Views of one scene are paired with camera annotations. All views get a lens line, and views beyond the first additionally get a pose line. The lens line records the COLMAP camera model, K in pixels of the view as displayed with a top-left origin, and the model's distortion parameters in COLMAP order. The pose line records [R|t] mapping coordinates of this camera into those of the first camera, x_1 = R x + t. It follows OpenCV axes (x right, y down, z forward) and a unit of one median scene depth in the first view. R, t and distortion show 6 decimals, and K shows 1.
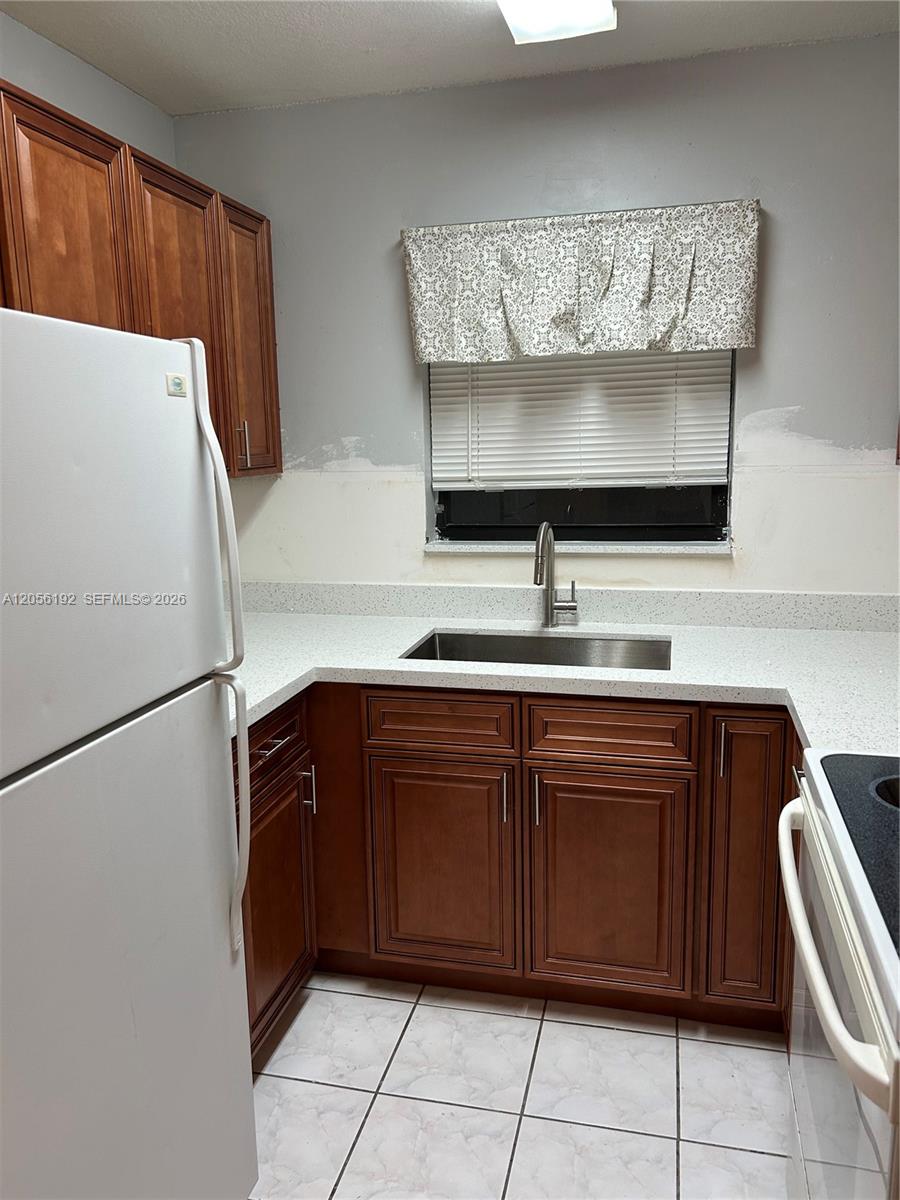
lens RADIAL K [[904.5, 0, 440.5], [0, 904.5, 605.4], [0, 0, 1]] dist [0.027429, -0.002007]
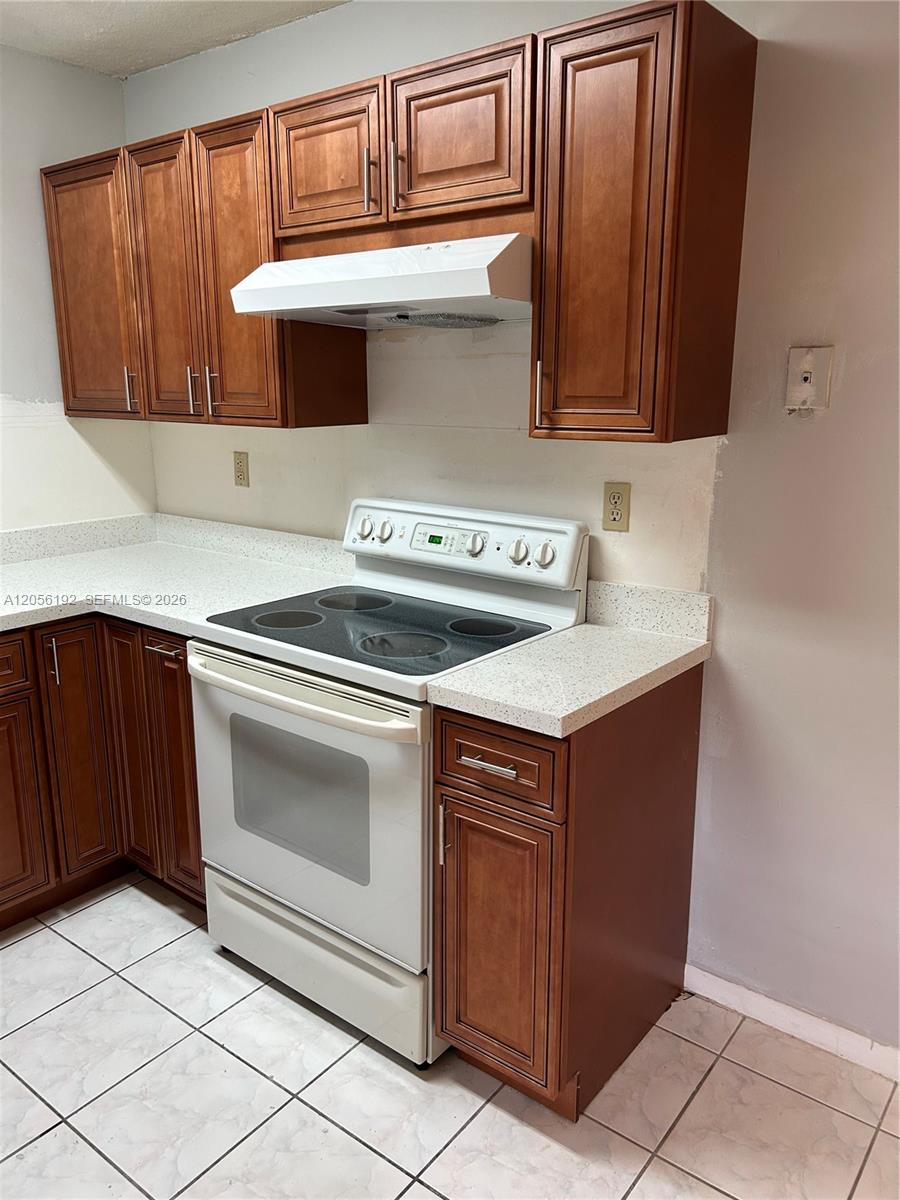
lens RADIAL K [[904.5, 0, 448.2], [0, 904.5, 597.9], [0, 0, 1]] dist [0.027429, -0.002007]
pose [[0.413604, -0.186369, 0.891178, -0.484520], [0.150701, 0.979337, 0.134864, -0.002853], [-0.897898, 0.078521, 0.433144, 0.033482]]
